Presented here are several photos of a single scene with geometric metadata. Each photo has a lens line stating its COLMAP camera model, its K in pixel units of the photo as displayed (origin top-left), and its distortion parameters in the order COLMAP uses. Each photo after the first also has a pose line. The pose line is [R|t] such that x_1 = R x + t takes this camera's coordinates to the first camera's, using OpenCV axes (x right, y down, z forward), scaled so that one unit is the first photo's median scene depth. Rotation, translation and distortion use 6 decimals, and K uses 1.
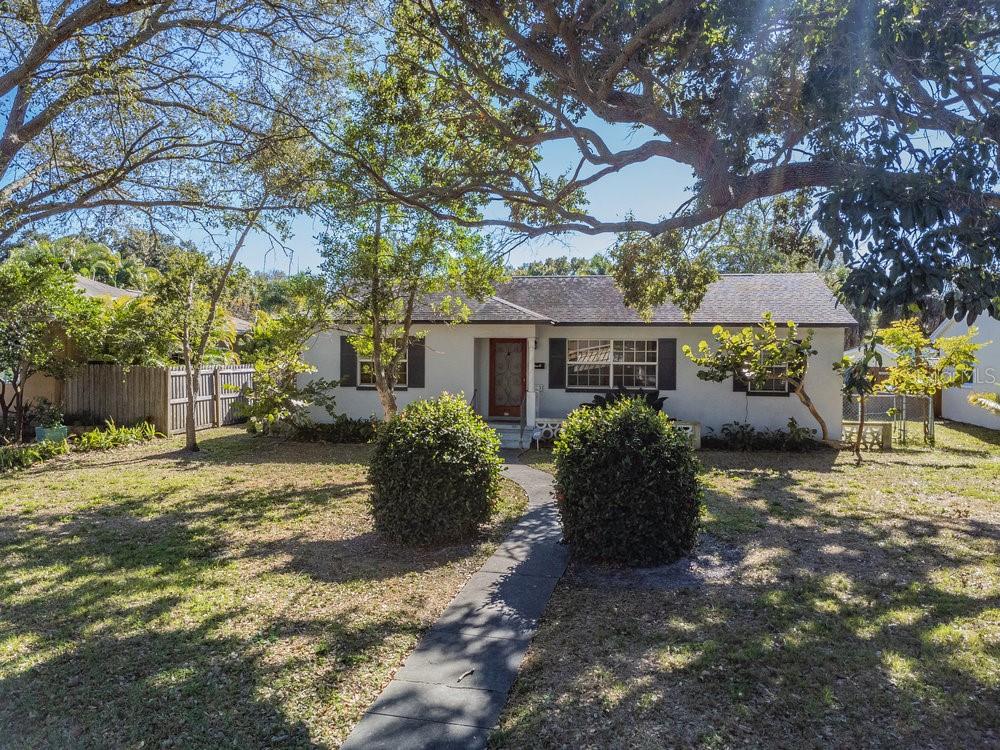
lens RADIAL K [[725.1, 0, 500.0], [0, 725.1, 375.0], [0, 0, 1]] dist [-0.005837, -0.000762]
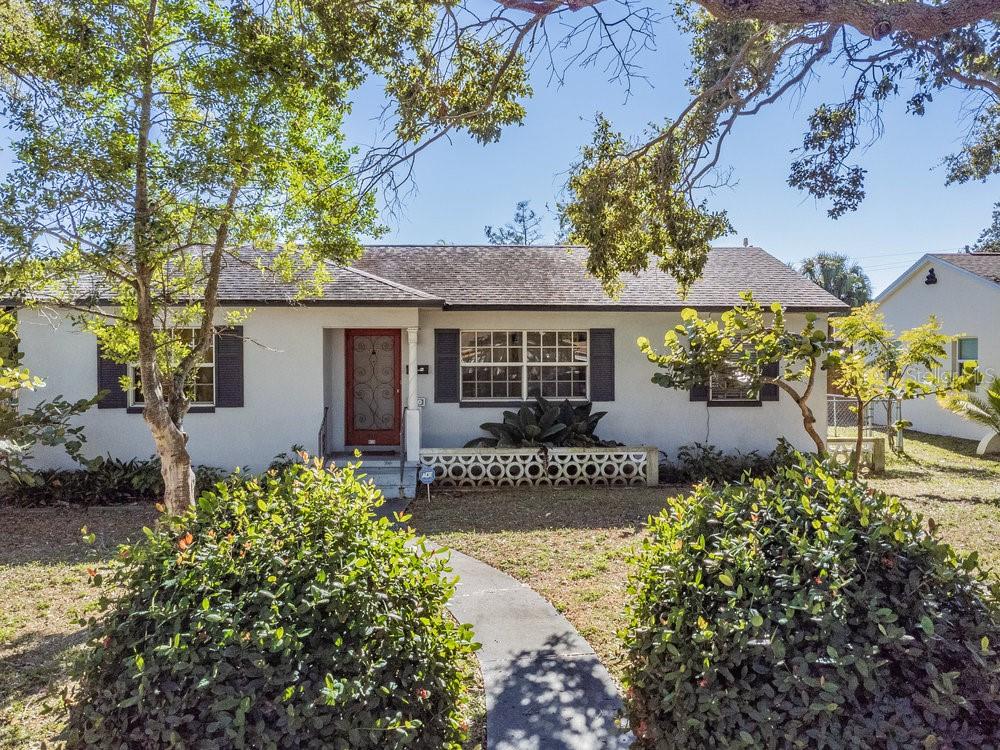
lens RADIAL K [[725.1, 0, 500.0], [0, 725.1, 375.0], [0, 0, 1]] dist [-0.005837, -0.000762]
pose [[0.971083, -0.015795, 0.238219, -0.038344], [0.014964, 0.999874, 0.005298, -0.010627], [-0.238273, -0.001580, 0.971197, 0.347198]]
